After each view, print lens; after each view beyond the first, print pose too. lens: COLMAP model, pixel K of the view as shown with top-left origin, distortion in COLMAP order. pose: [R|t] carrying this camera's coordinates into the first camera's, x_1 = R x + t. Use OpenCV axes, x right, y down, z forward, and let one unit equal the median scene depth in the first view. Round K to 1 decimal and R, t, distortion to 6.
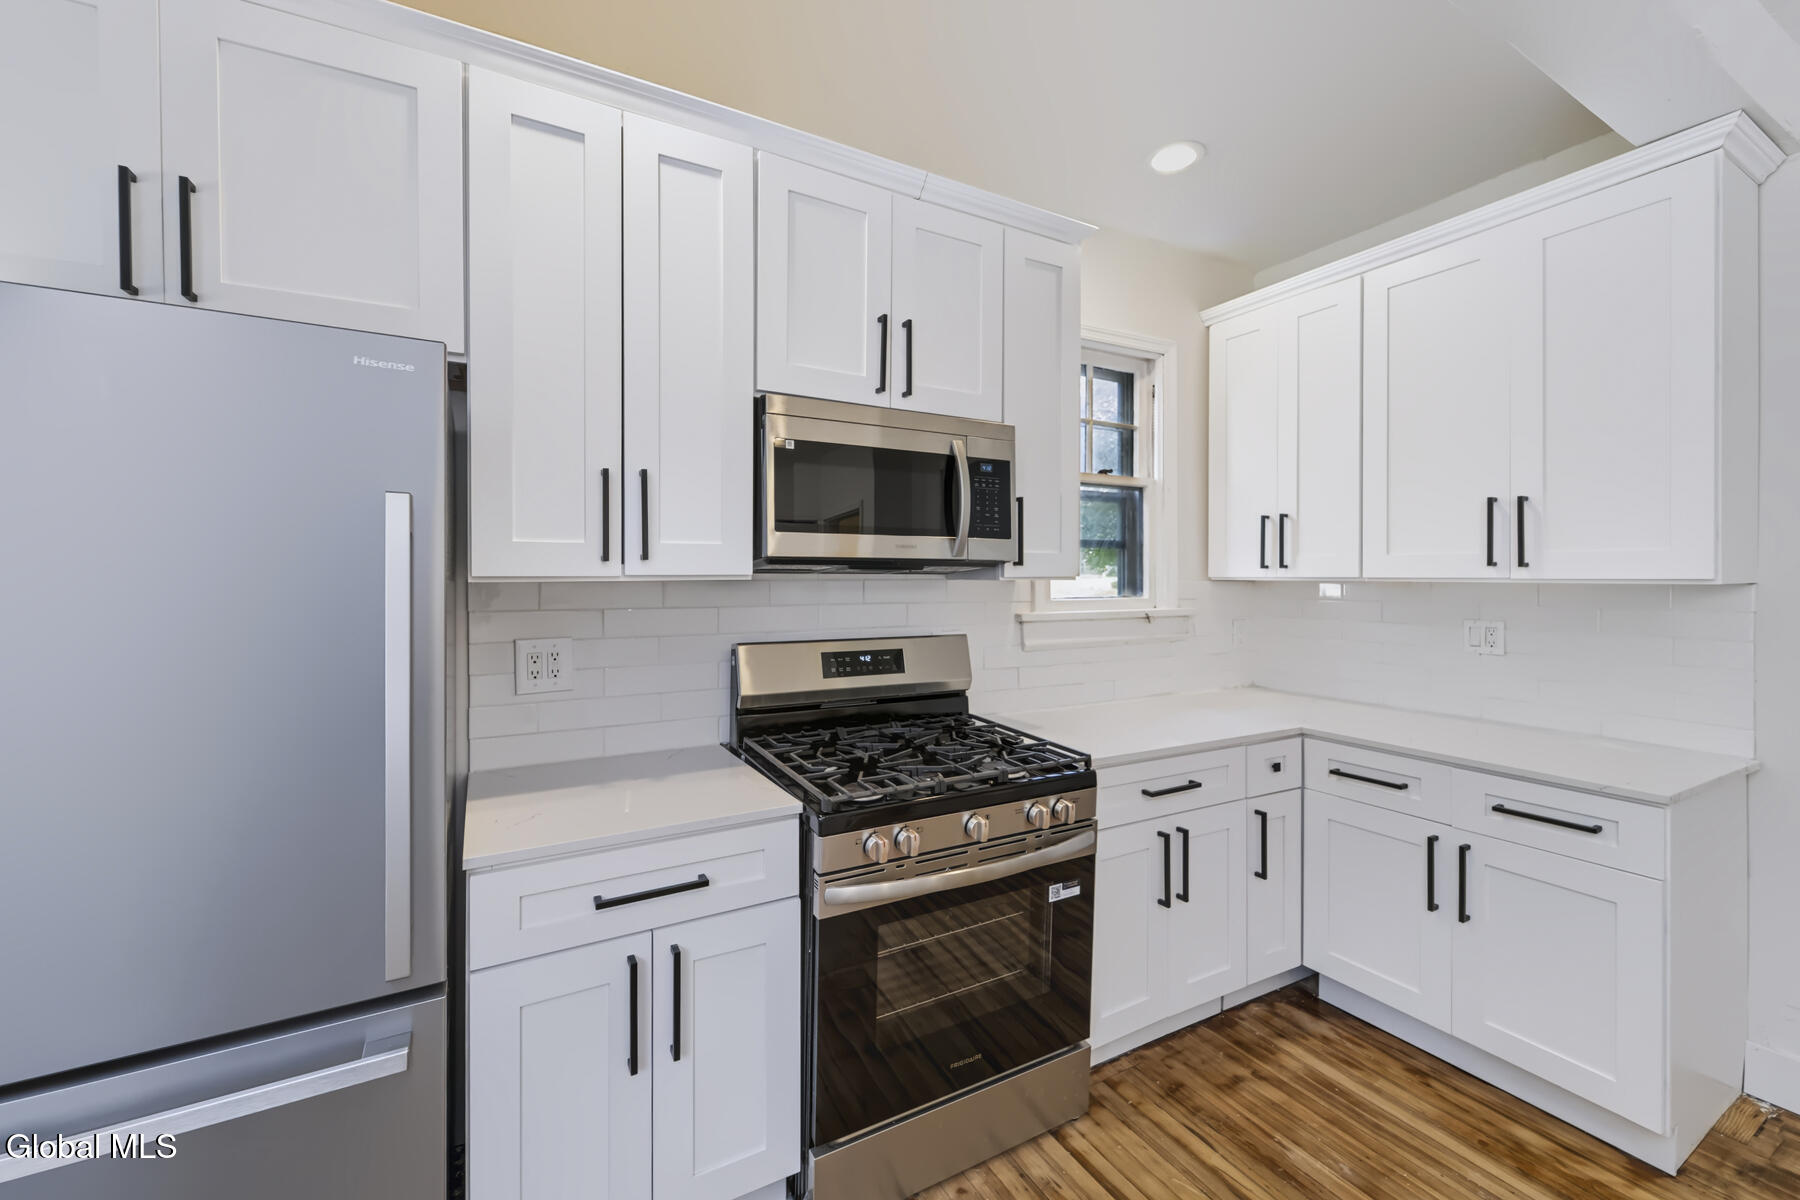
lens RADIAL K [[717.5, 0, 900.5], [0, 717.5, 589.6], [0, 0, 1]] dist [-0.000004, -0.000009]
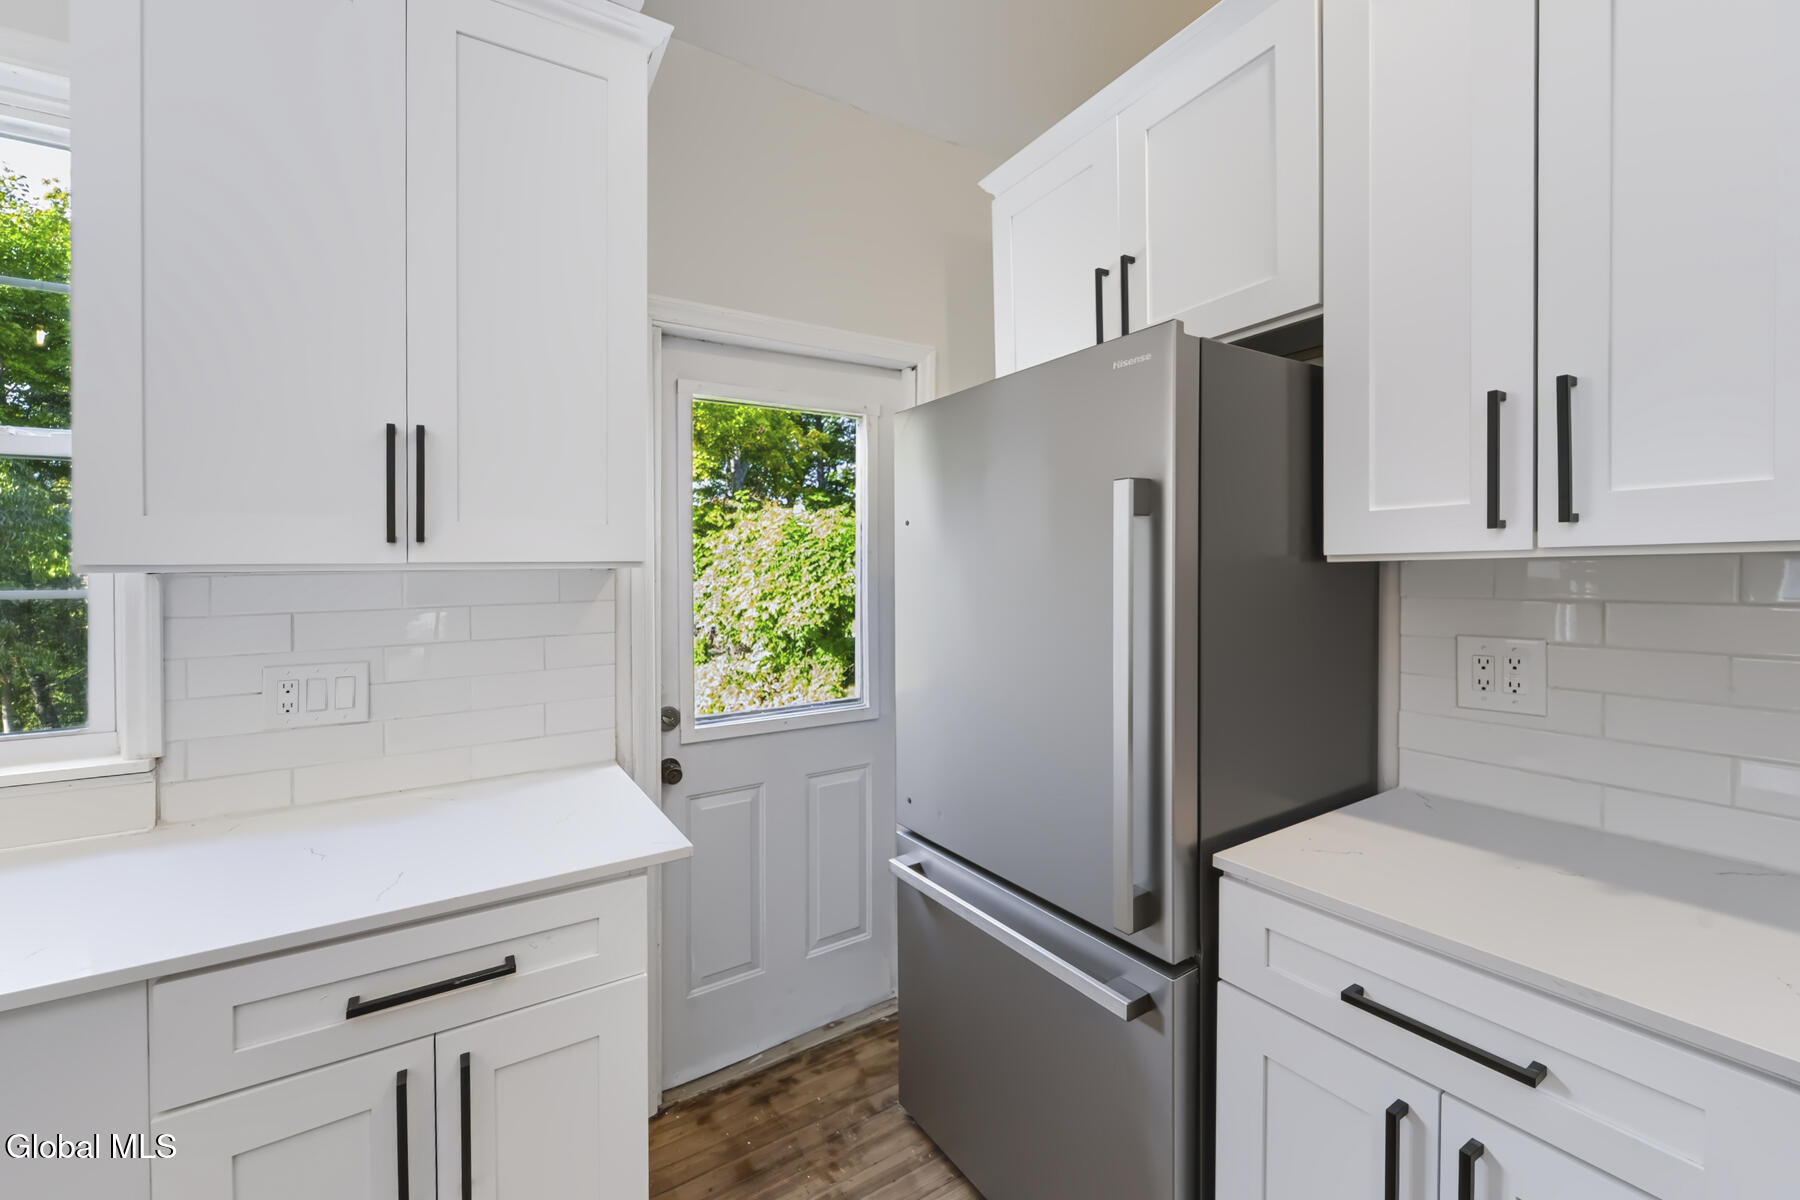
lens RADIAL K [[739.6, 0, 899.9], [0, 739.6, 574.4], [0, 0, 1]] dist [-0.000415, -0.000069]
pose [[0.054052, 0.006822, -0.998515, 0.248669], [-0.003309, 0.999972, 0.006653, 0.000966], [0.998533, 0.002944, 0.054073, 0.389879]]
